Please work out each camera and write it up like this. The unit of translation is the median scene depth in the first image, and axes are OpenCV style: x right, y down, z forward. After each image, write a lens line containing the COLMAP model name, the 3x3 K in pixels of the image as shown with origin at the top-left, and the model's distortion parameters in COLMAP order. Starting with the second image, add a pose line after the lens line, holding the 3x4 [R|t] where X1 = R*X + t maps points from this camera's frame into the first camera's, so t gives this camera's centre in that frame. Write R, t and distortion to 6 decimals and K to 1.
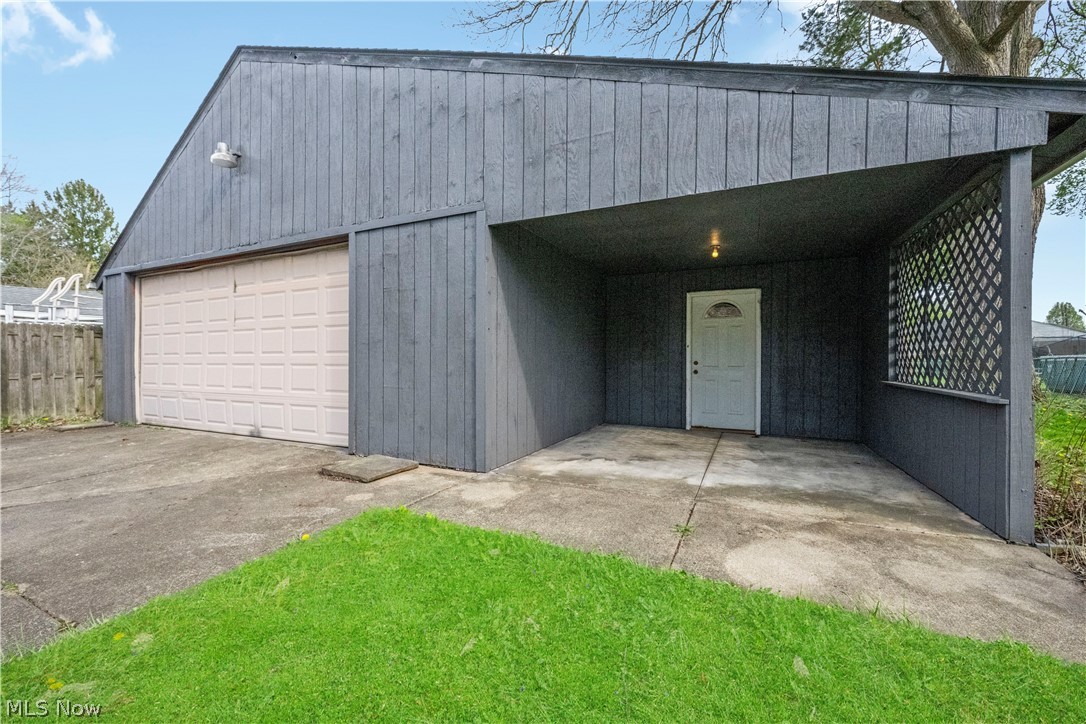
lens RADIAL K [[427.8, 0, 547.2], [0, 427.8, 361.8], [0, 0, 1]] dist [-0.002325, -0.000141]
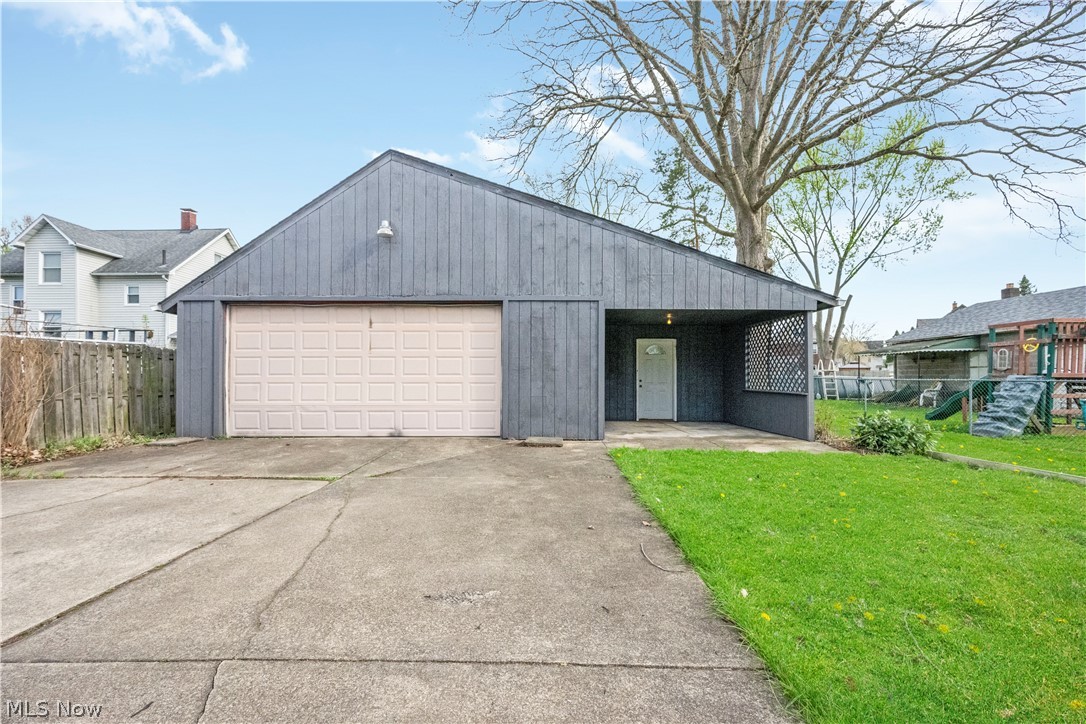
lens RADIAL K [[427.8, 0, 541.3], [0, 427.8, 369.6], [0, 0, 1]] dist [-0.002325, -0.000141]
pose [[0.908692, 0.008057, 0.417389, -1.000454], [0.001254, 0.999757, -0.022029, -0.006887], [-0.417464, 0.020541, 0.908461, -0.507201]]
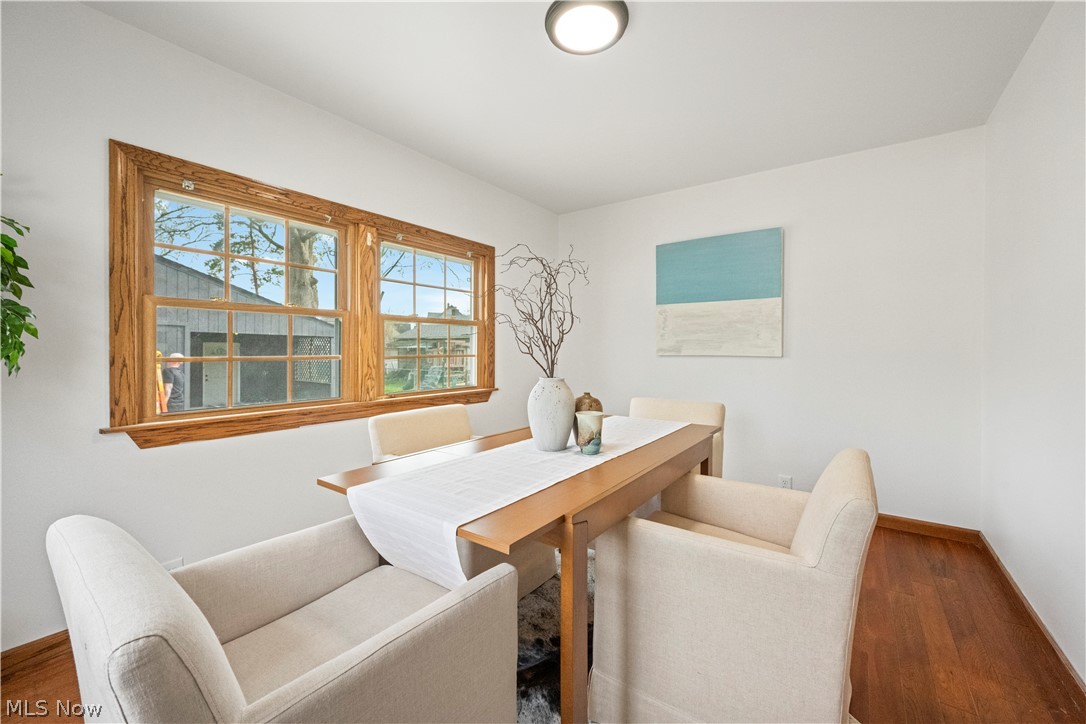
lens RADIAL K [[427.8, 0, 535.5], [0, 427.8, 352.6], [0, 0, 1]] dist [-0.002325, -0.000141]
pose [[0.184240, 0.002081, 0.982879, -2.000199], [0.001725, 0.999996, -0.002440, -0.148821], [-0.982880, 0.002145, 0.184236, -1.365829]]
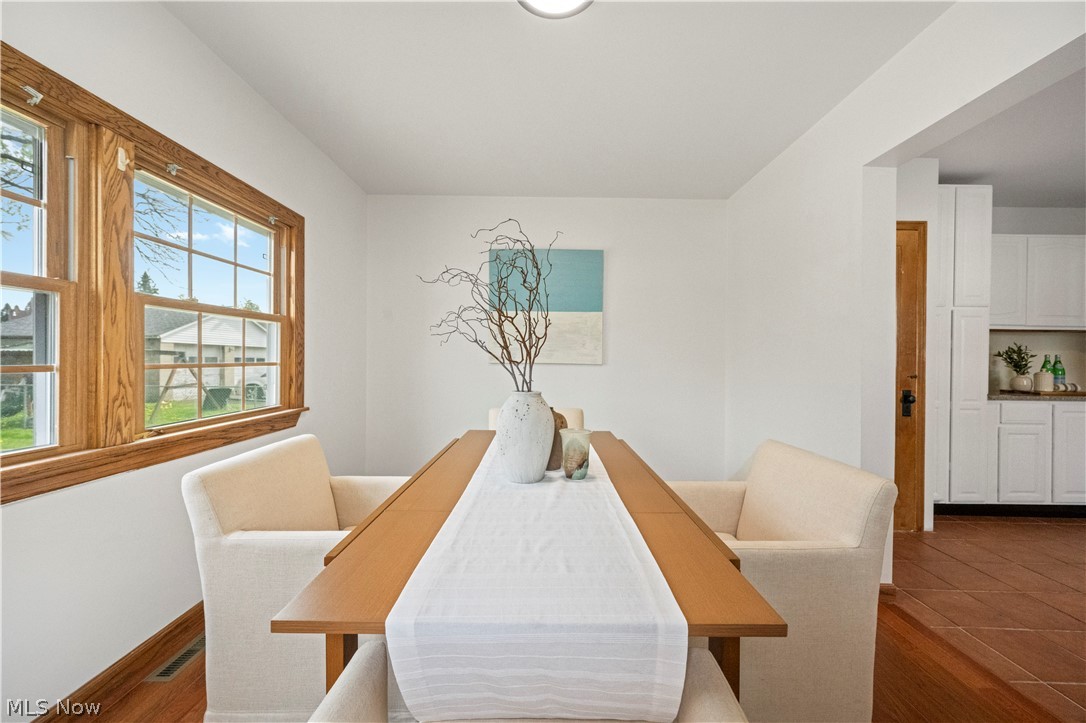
lens RADIAL K [[427.8, 0, 536.6], [0, 427.8, 361.0], [0, 0, 1]] dist [-0.002325, -0.000141]
pose [[-0.431700, -0.001916, 0.902015, -1.937041], [-0.001401, 0.999998, 0.001454, -0.149751], [-0.902016, -0.000636, -0.431702, -1.243597]]
